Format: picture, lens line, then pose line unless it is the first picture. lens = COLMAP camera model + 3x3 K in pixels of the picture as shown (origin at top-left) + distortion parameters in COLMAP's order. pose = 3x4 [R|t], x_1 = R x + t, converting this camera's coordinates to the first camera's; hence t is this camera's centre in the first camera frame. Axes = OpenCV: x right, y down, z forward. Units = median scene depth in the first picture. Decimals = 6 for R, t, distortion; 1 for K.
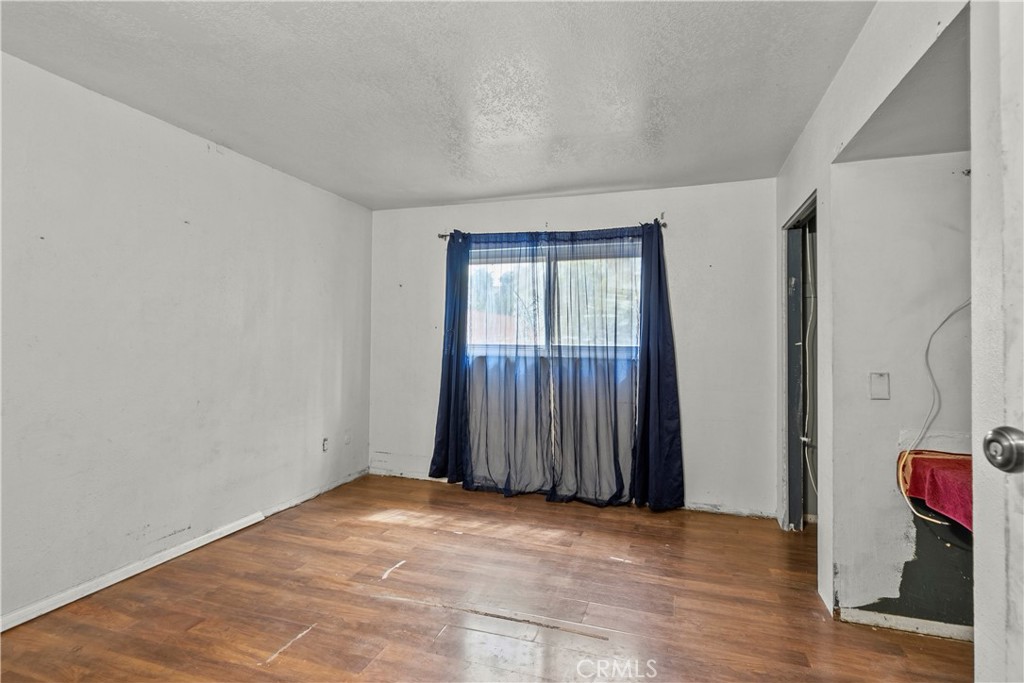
lens RADIAL K [[511.6, 0, 515.9], [0, 511.6, 338.8], [0, 0, 1]] dist [0.001148, 0.000375]
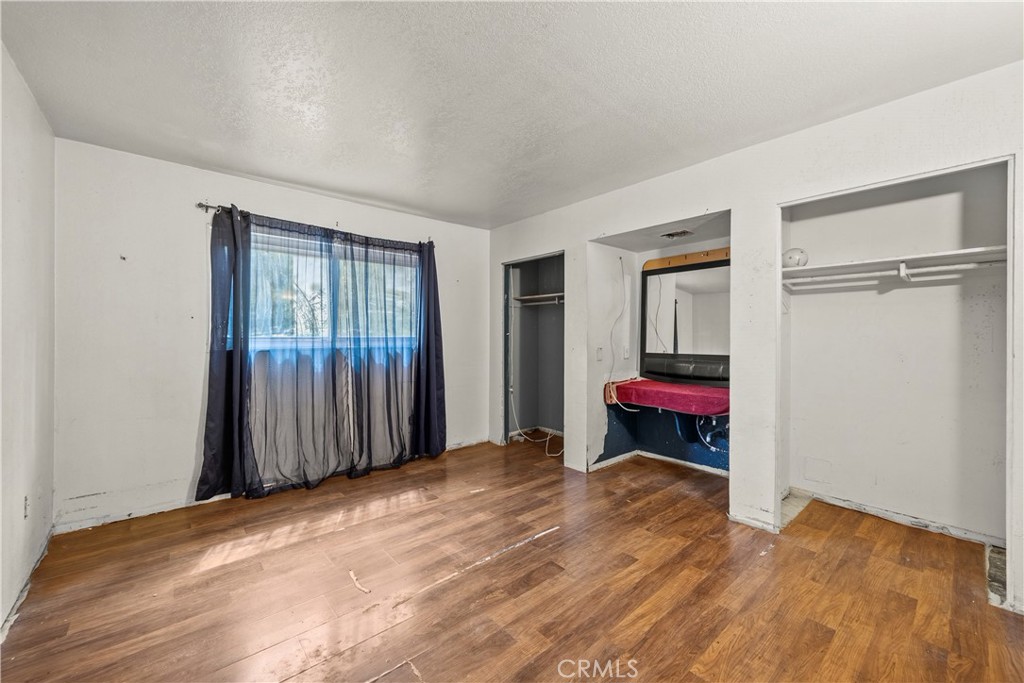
lens RADIAL K [[396.8, 0, 501.7], [0, 396.8, 338.2], [0, 0, 1]] dist [-0.001749, -0.000248]
pose [[0.518085, -0.017604, 0.855148, -0.505496], [-0.003143, 0.999742, 0.022484, -0.005383], [-0.855323, -0.014336, 0.517896, 0.293402]]
